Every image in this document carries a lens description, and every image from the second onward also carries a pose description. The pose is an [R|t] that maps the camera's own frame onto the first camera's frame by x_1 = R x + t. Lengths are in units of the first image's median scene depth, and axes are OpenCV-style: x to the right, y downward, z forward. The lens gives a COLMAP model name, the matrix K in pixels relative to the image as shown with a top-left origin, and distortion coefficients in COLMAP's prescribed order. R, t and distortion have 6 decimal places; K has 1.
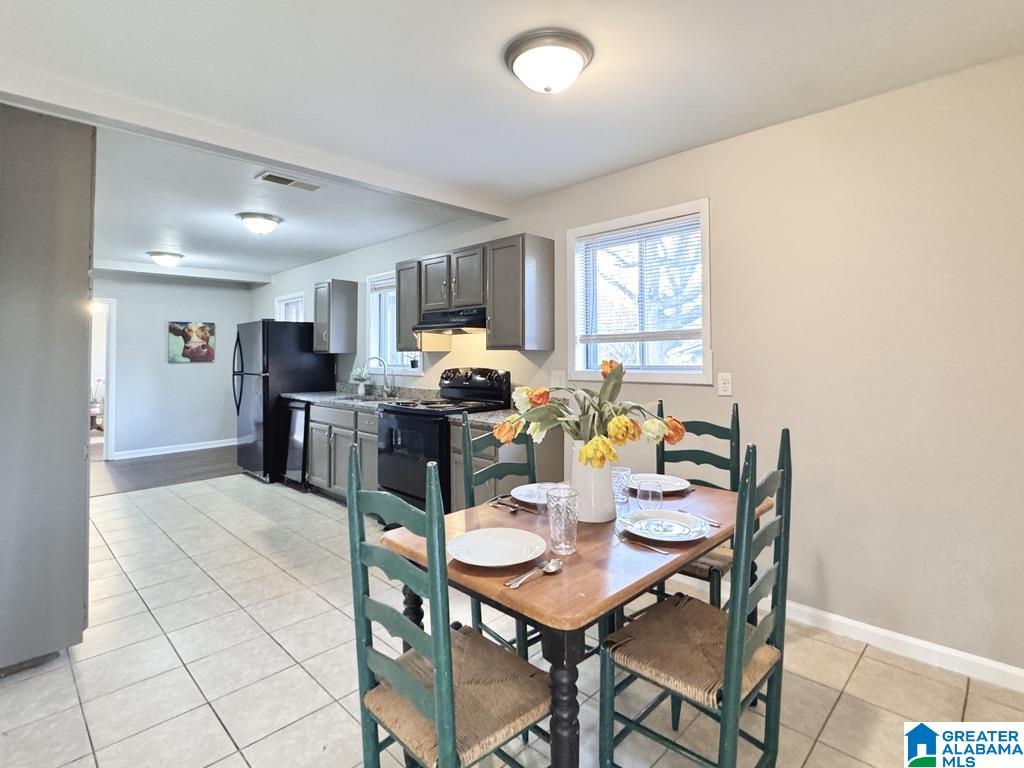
lens RADIAL K [[519.2, 0, 515.9], [0, 519.2, 346.0], [0, 0, 1]] dist [-0.015460, -0.000532]
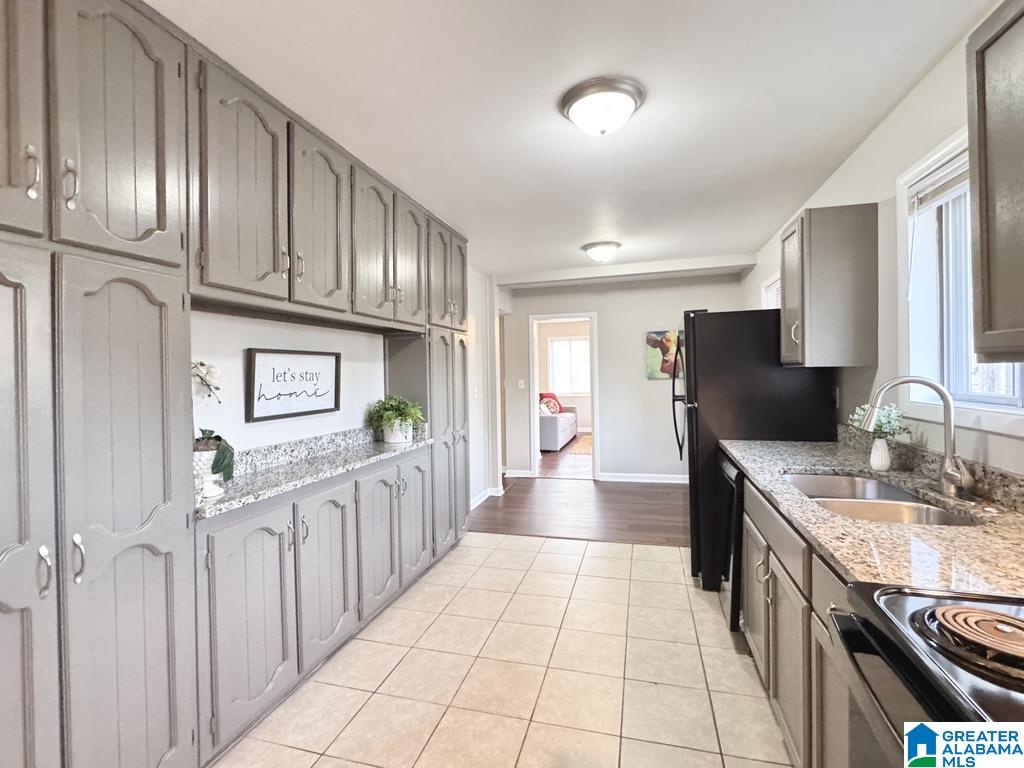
lens RADIAL K [[473.5, 0, 512.7], [0, 473.5, 378.9], [0, 0, 1]] dist [-0.003242, -0.000426]
pose [[0.485220, 0.008813, -0.874347, -0.110864], [0.031271, 0.999135, 0.027424, 0.004073], [0.873833, -0.040648, 0.484525, 0.555346]]
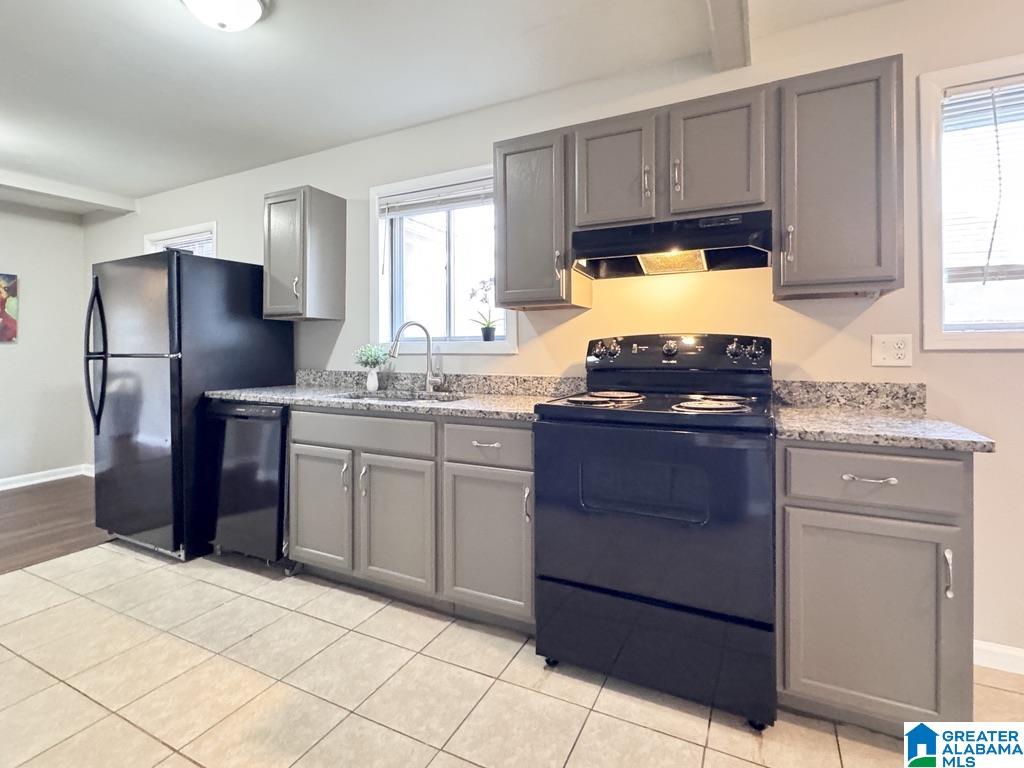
lens RADIAL K [[496.9, 0, 508.2], [0, 496.9, 352.3], [0, 0, 1]] dist [-0.001699, -0.000291]
pose [[0.954336, 0.000480, 0.298734, -0.310689], [-0.006368, 0.999804, 0.018734, 0.039991], [-0.298666, -0.019781, 0.954153, 0.418537]]
